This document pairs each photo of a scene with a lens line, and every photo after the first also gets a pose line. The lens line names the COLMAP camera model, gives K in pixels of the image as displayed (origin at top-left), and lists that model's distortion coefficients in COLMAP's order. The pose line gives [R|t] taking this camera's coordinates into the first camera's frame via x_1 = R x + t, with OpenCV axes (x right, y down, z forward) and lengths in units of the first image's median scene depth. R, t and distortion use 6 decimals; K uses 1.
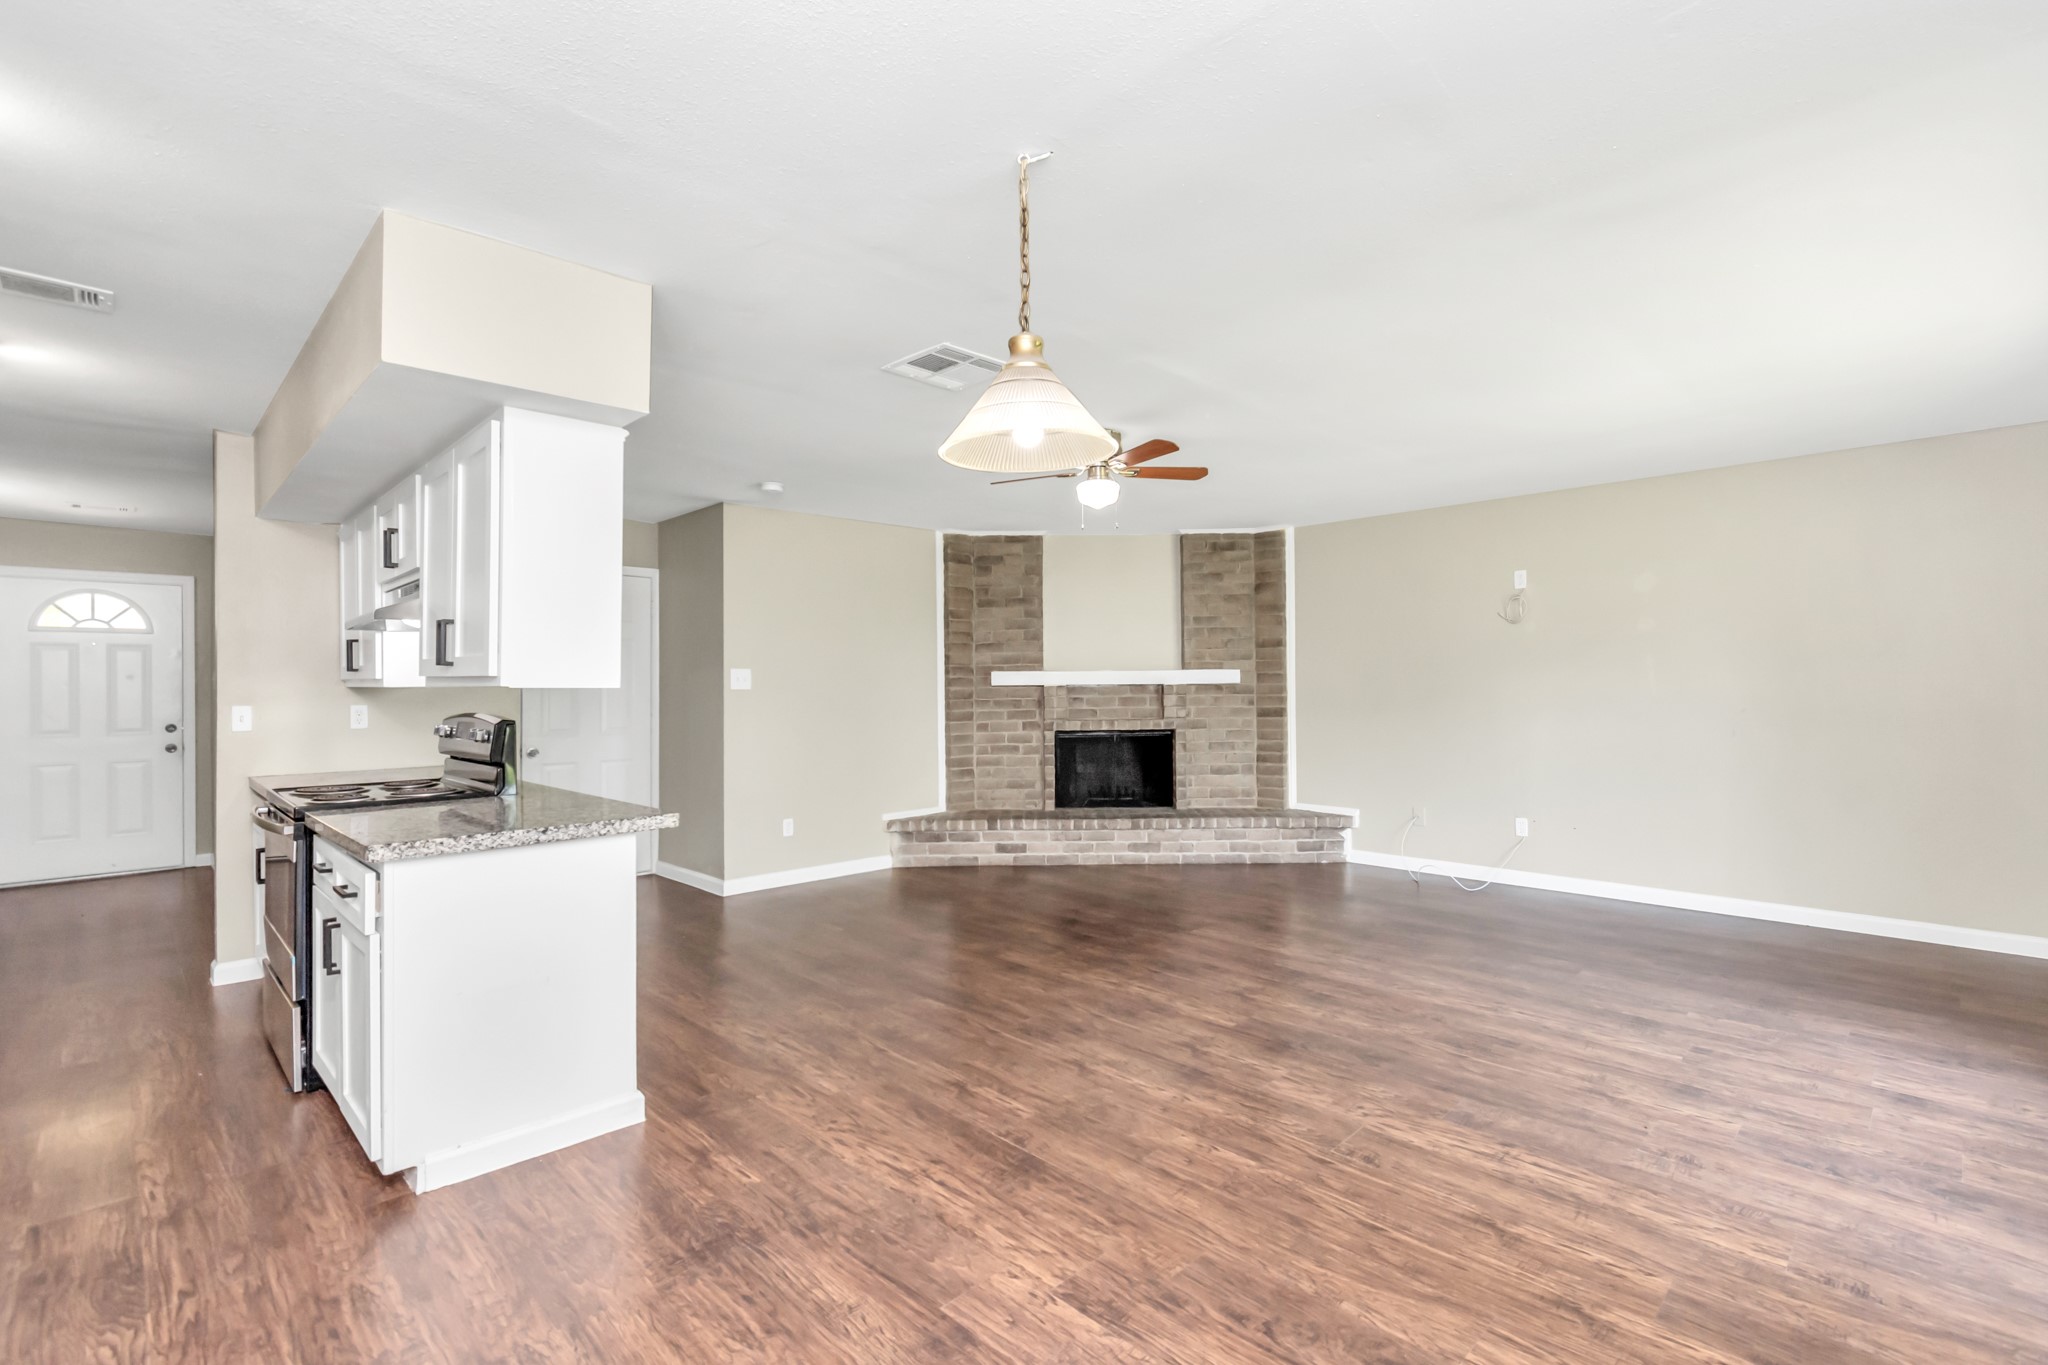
lens RADIAL K [[910.2, 0, 1025.7], [0, 910.2, 684.1], [0, 0, 1]] dist [0.002746, -0.001623]
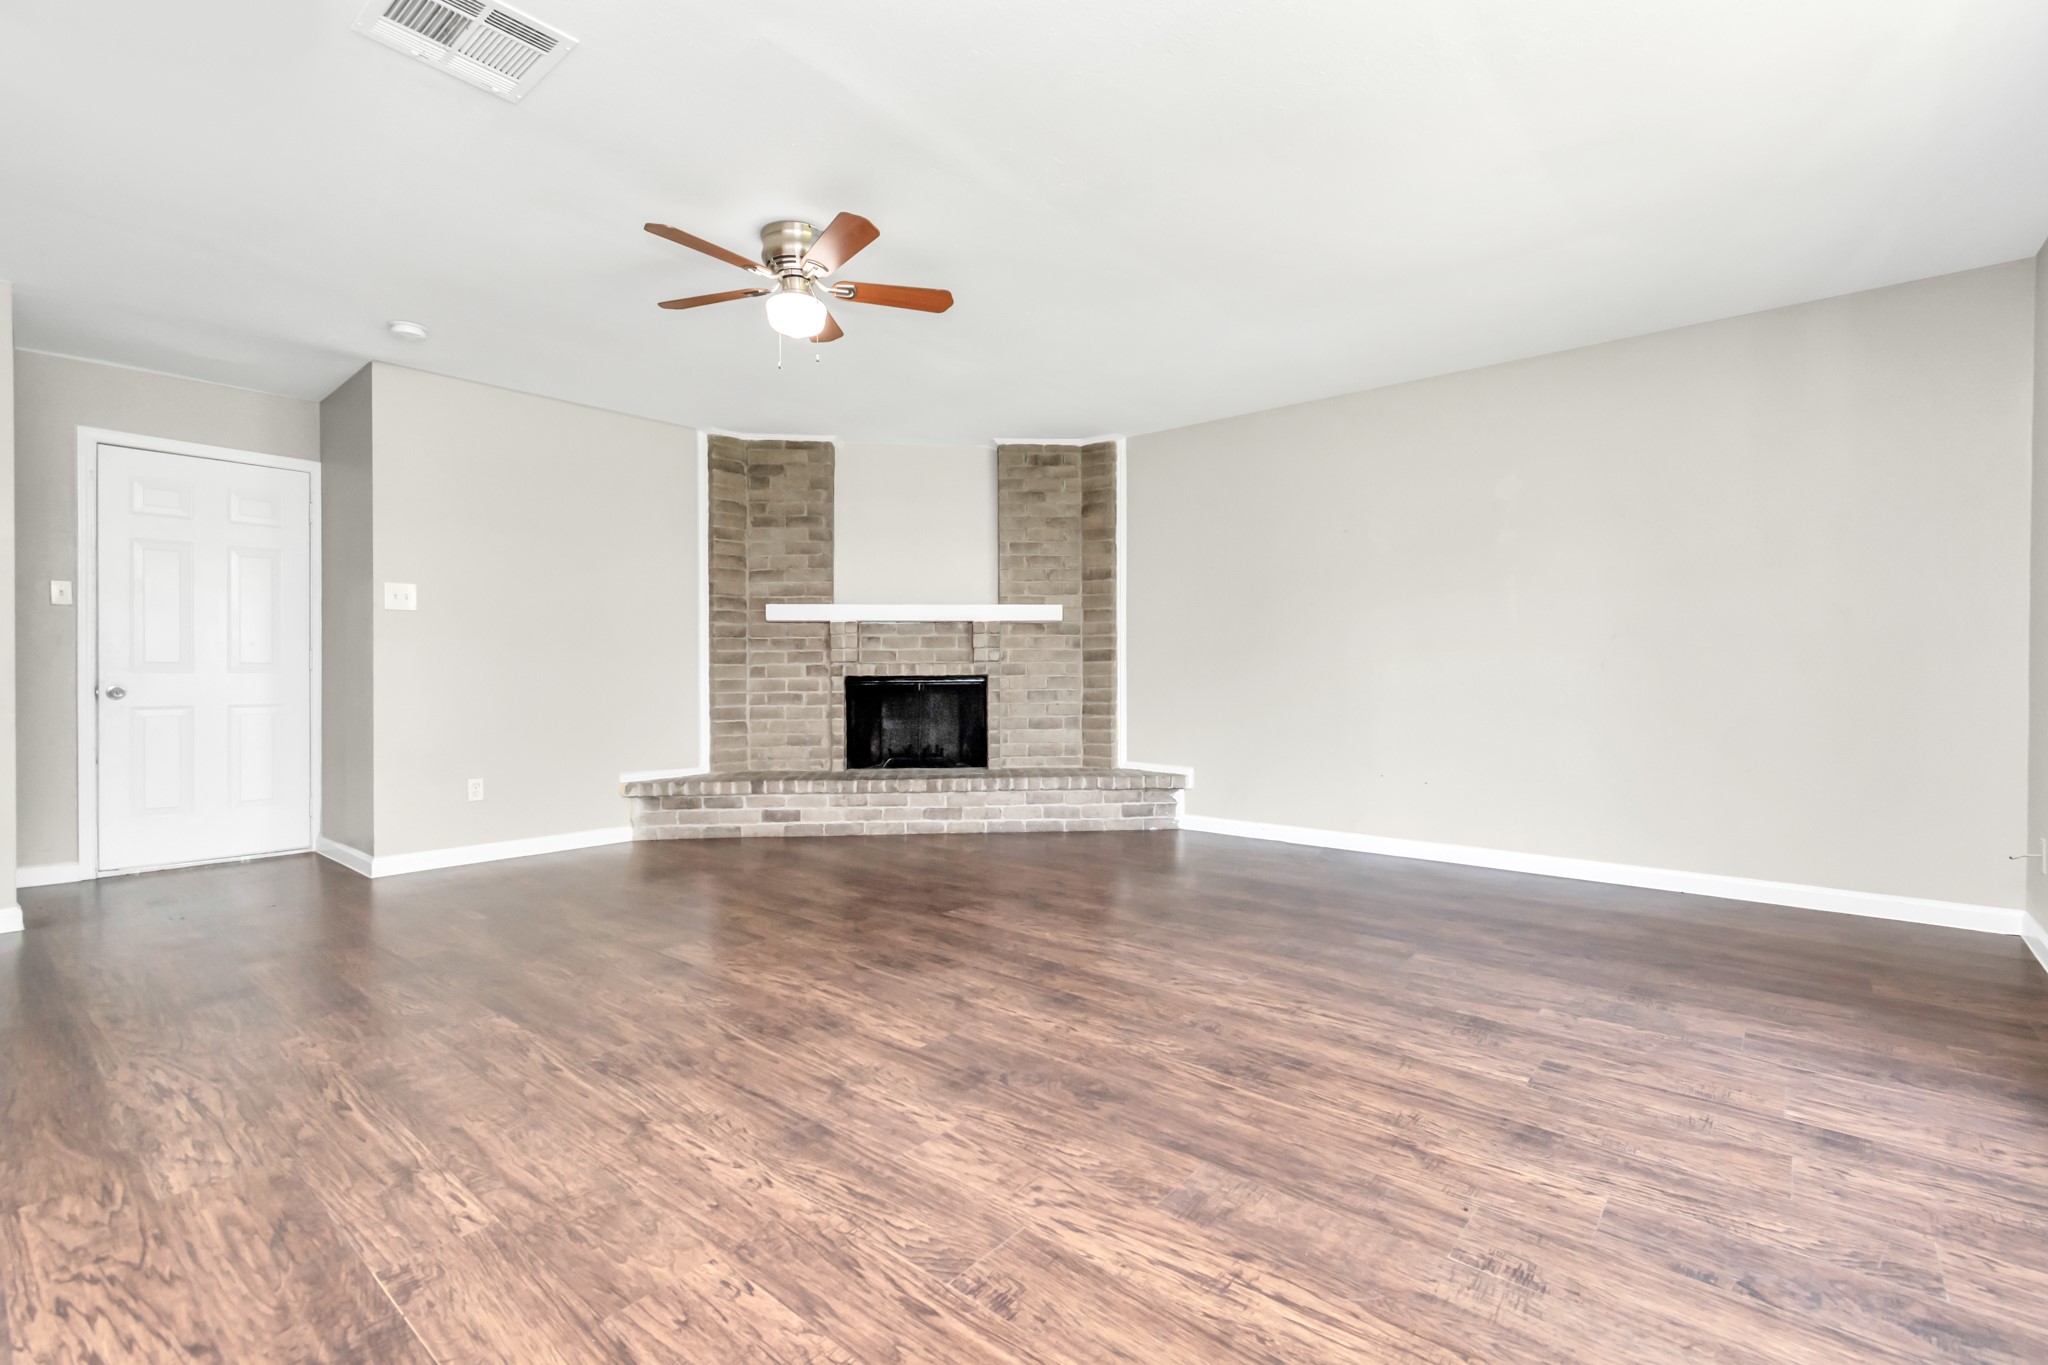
lens RADIAL K [[910.2, 0, 1026.2], [0, 910.2, 682.8], [0, 0, 1]] dist [0.002746, -0.001623]
pose [[0.995321, 0.006569, 0.096400, 0.201740], [-0.008106, 0.999846, 0.015554, 0.073974], [-0.096283, -0.016263, 0.995221, 0.261492]]
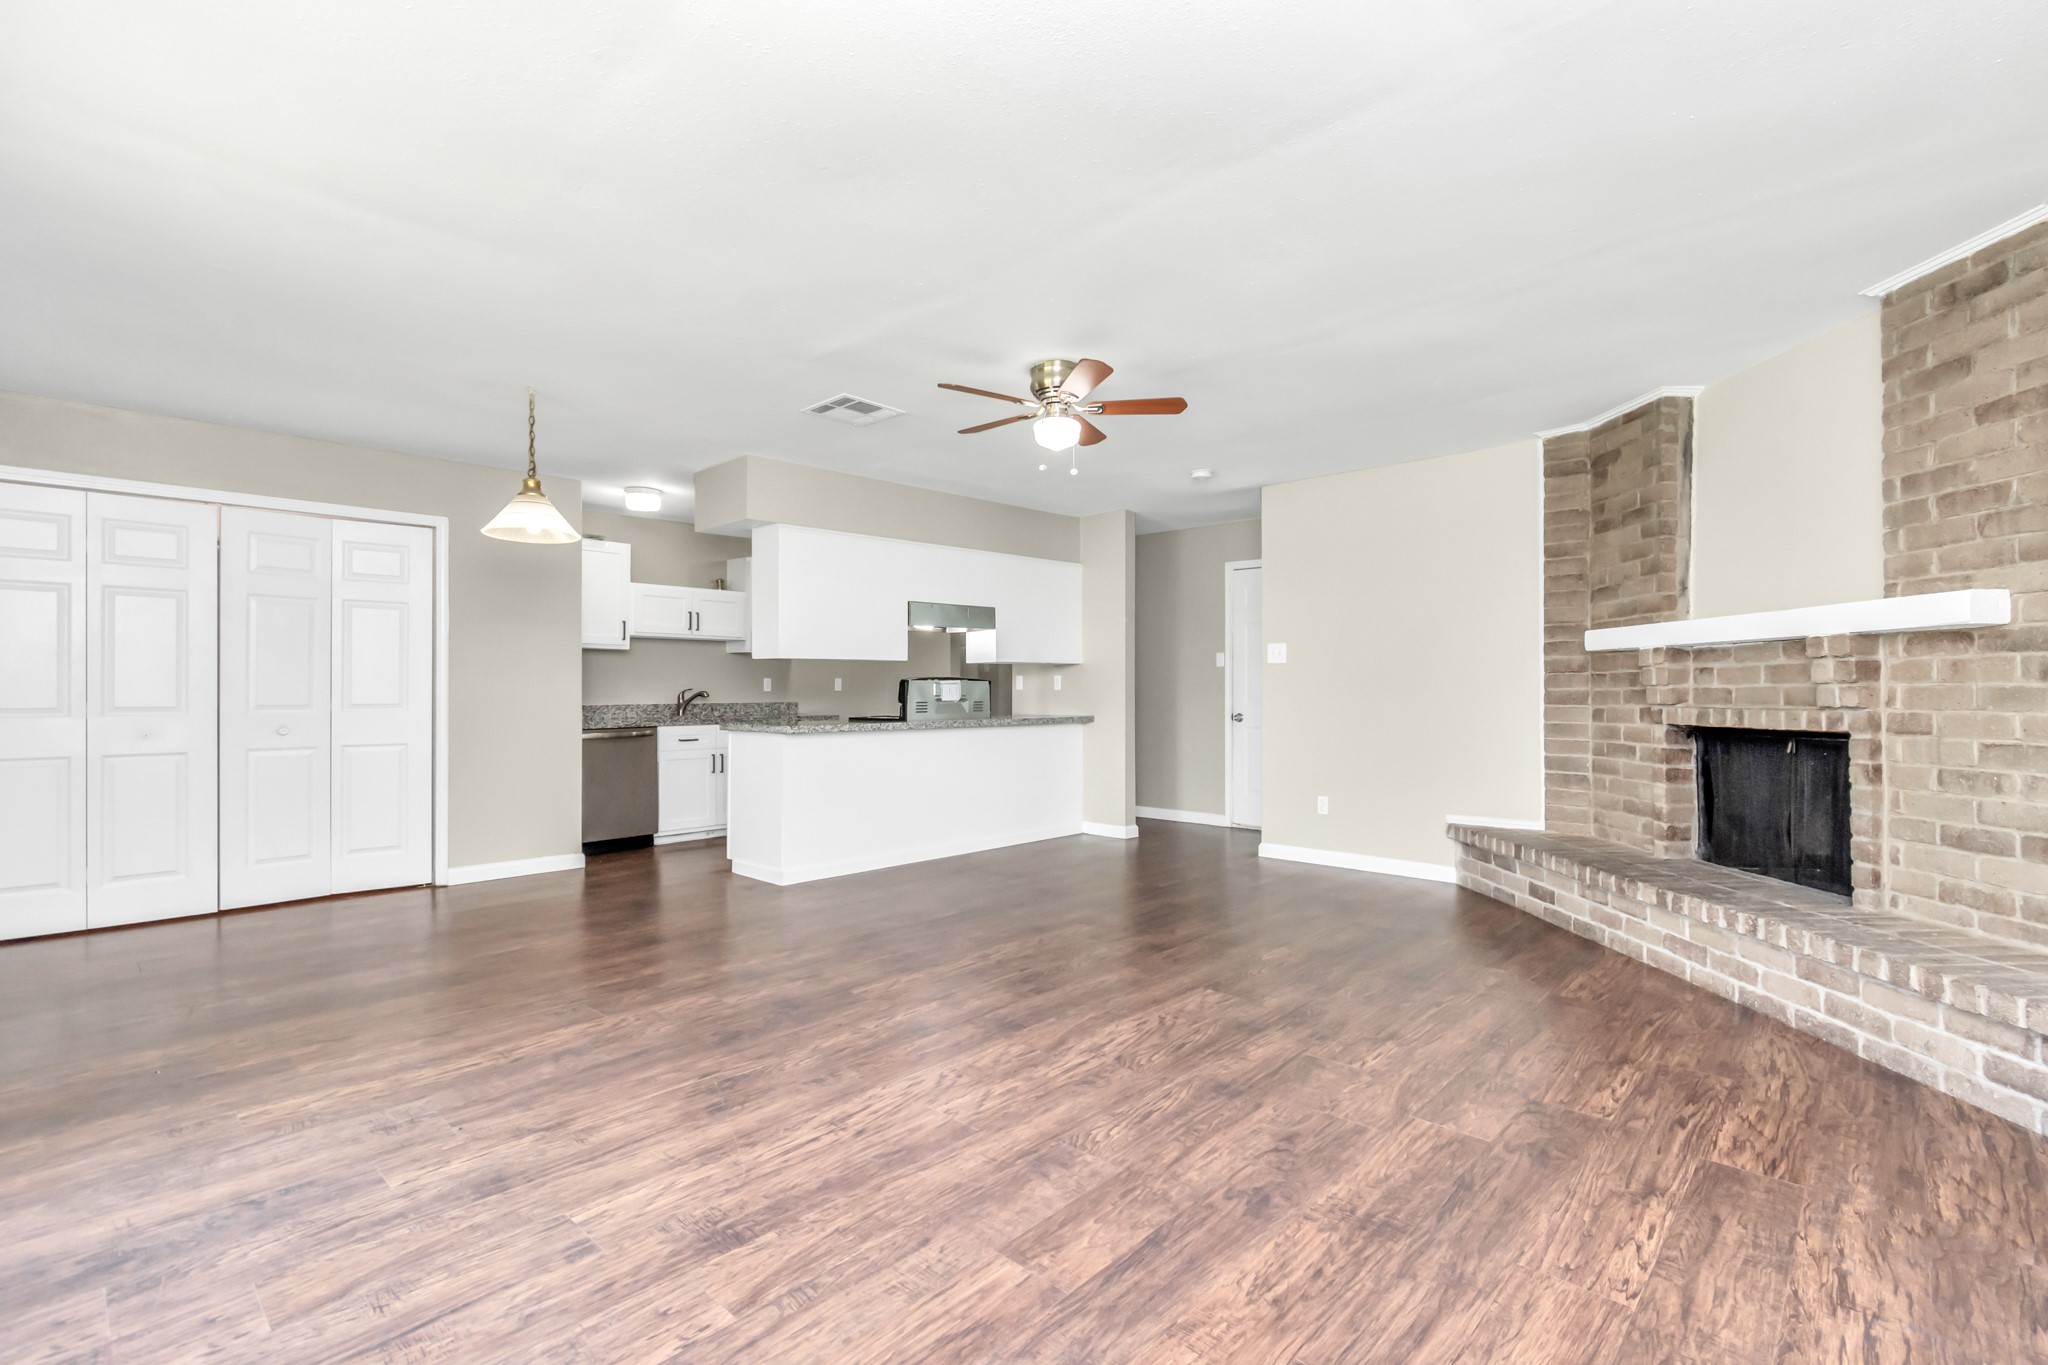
lens RADIAL K [[910.2, 0, 1048.0], [0, 910.2, 692.0], [0, 0, 1]] dist [0.002746, -0.001623]
pose [[0.067410, 0.011987, -0.997653, 1.016328], [0.004747, 0.999913, 0.012335, 0.036611], [0.997714, -0.005568, 0.067347, 0.963570]]
